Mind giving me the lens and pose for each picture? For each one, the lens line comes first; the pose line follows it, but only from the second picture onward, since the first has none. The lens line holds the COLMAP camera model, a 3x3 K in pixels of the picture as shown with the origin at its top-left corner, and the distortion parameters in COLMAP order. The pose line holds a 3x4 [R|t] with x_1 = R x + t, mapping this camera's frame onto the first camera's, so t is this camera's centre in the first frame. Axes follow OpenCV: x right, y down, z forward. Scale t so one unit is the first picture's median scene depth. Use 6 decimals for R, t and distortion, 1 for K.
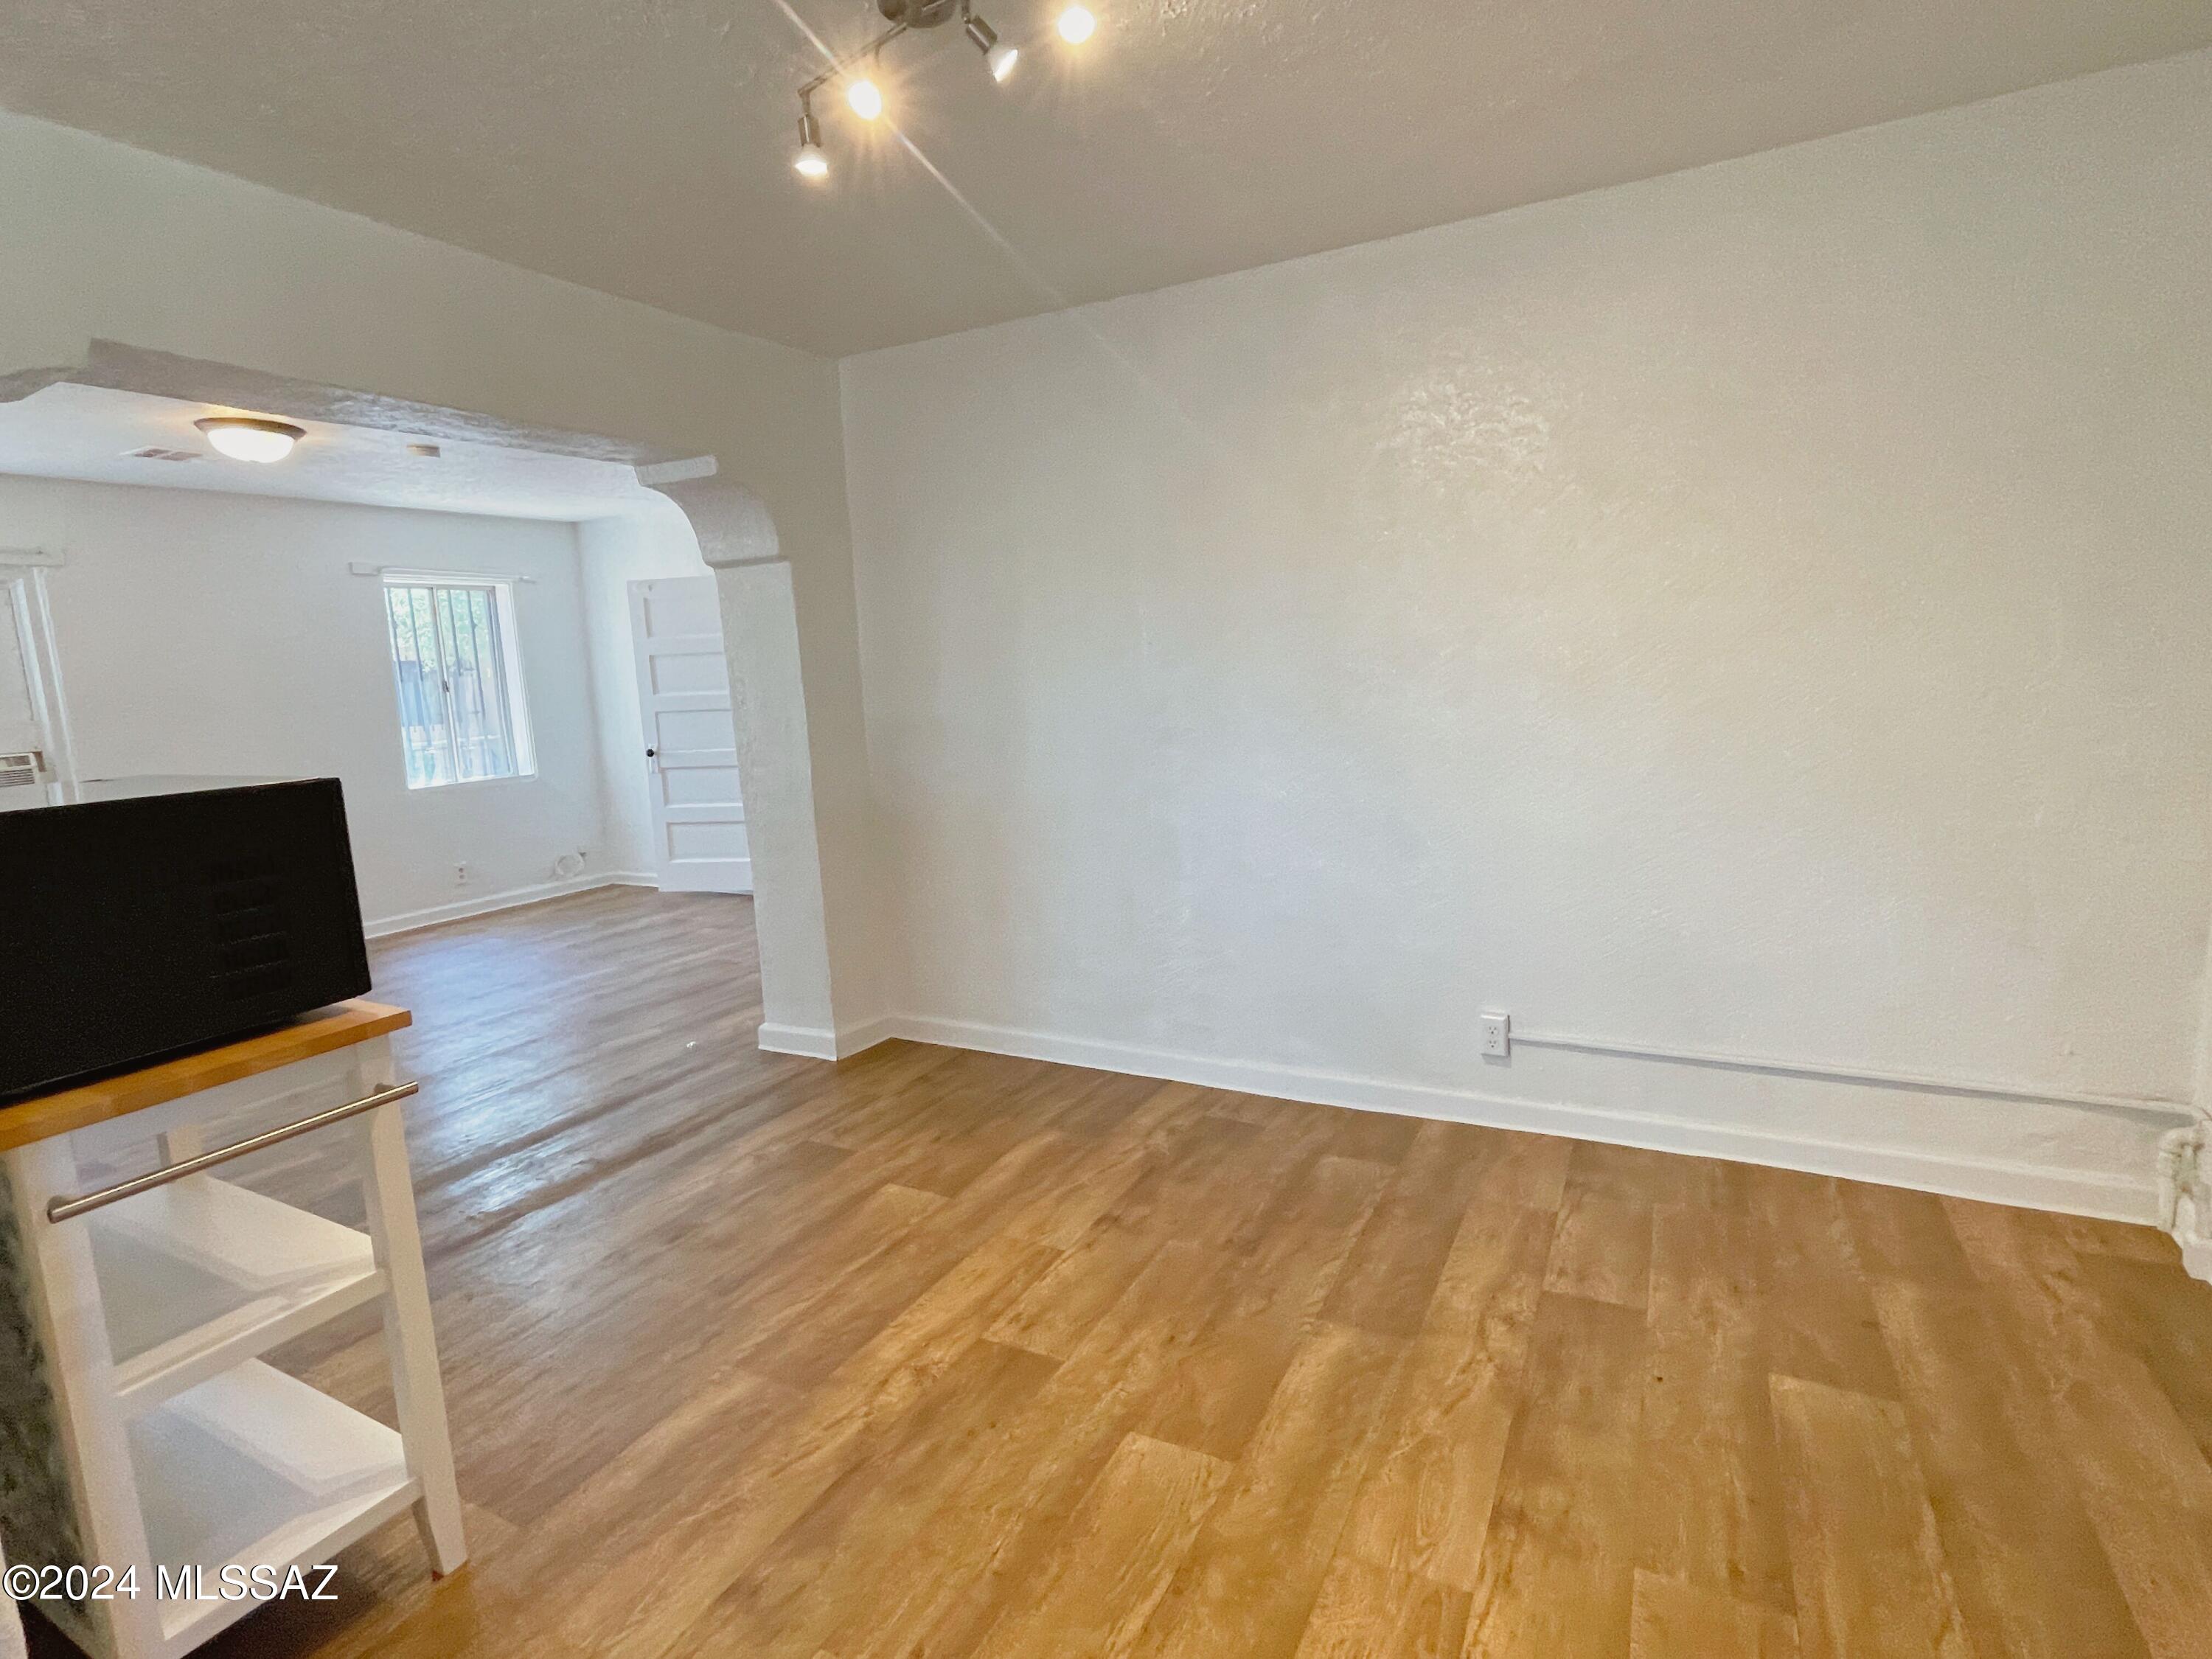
lens RADIAL K [[1097.9, 0, 1102.8], [0, 1097.9, 808.6], [0, 0, 1]] dist [-0.001539, 0.001496]
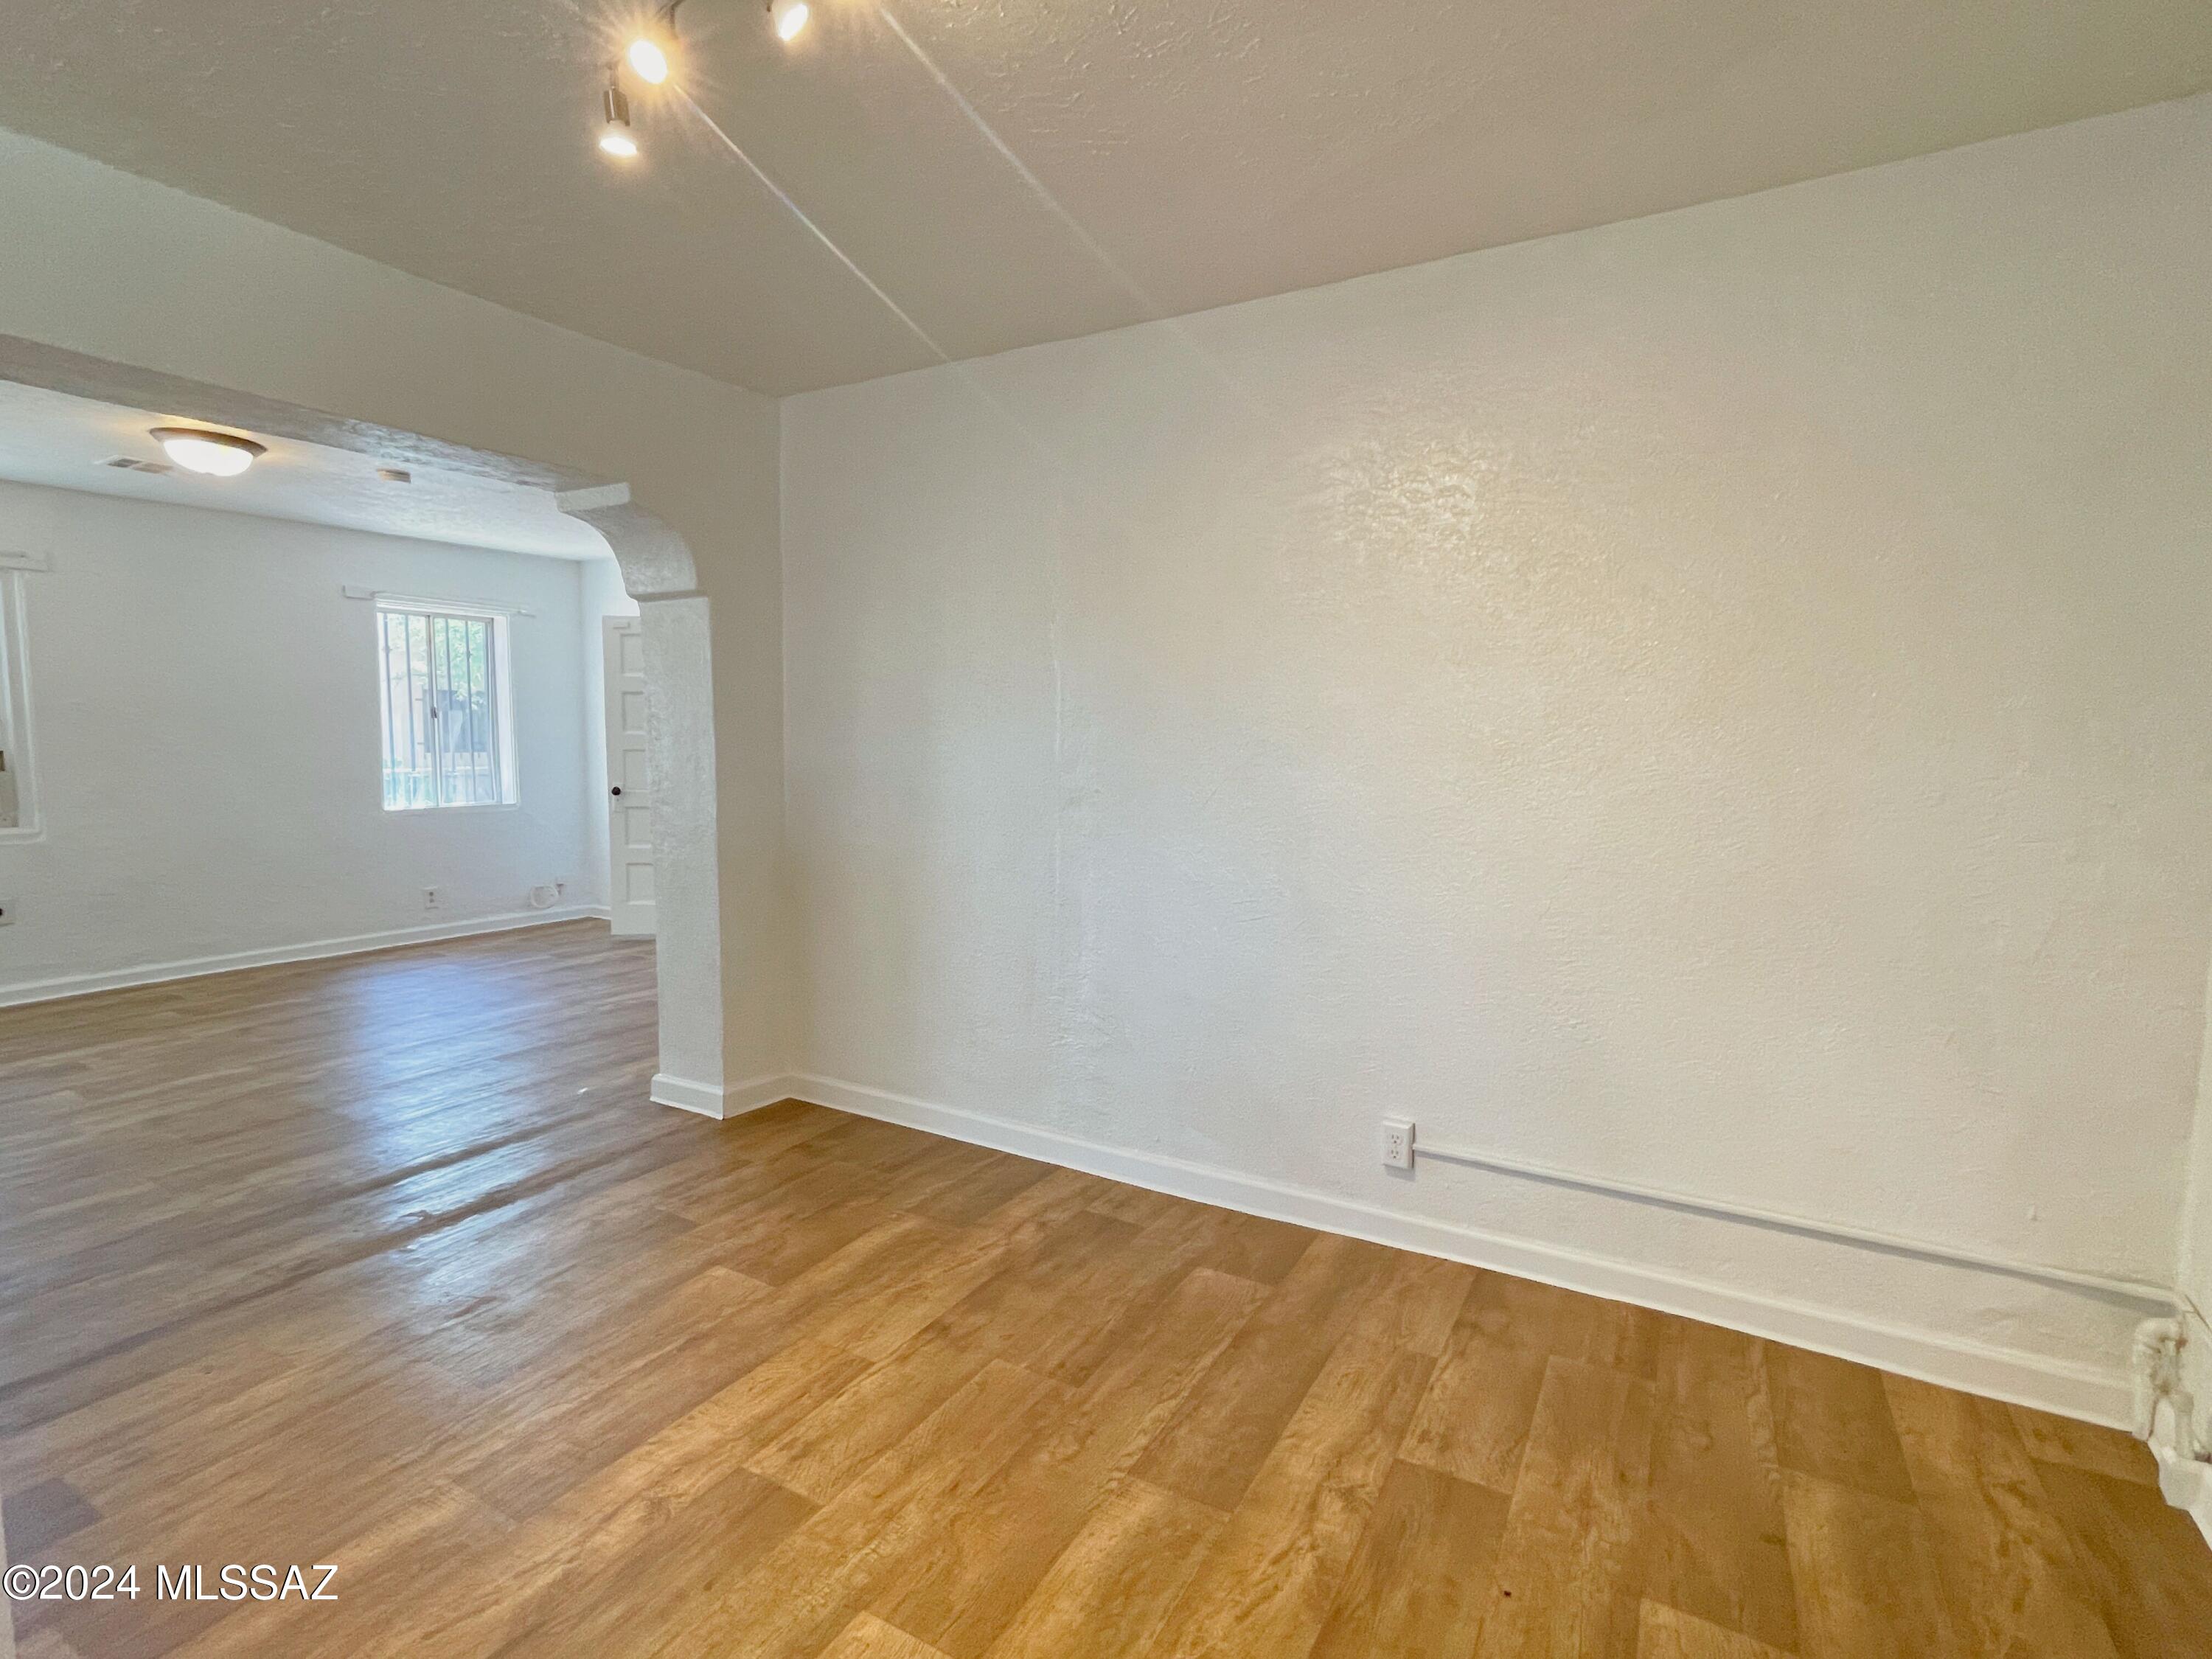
lens RADIAL K [[1056.3, 0, 1101.6], [0, 1056.3, 817.6], [0, 0, 1]] dist [0.000392, -0.000278]
pose [[0.997770, 0.059365, -0.030496, 0.147433], [-0.060861, 0.996858, -0.050703, -0.006353], [0.027390, 0.052446, 0.998248, 0.124122]]
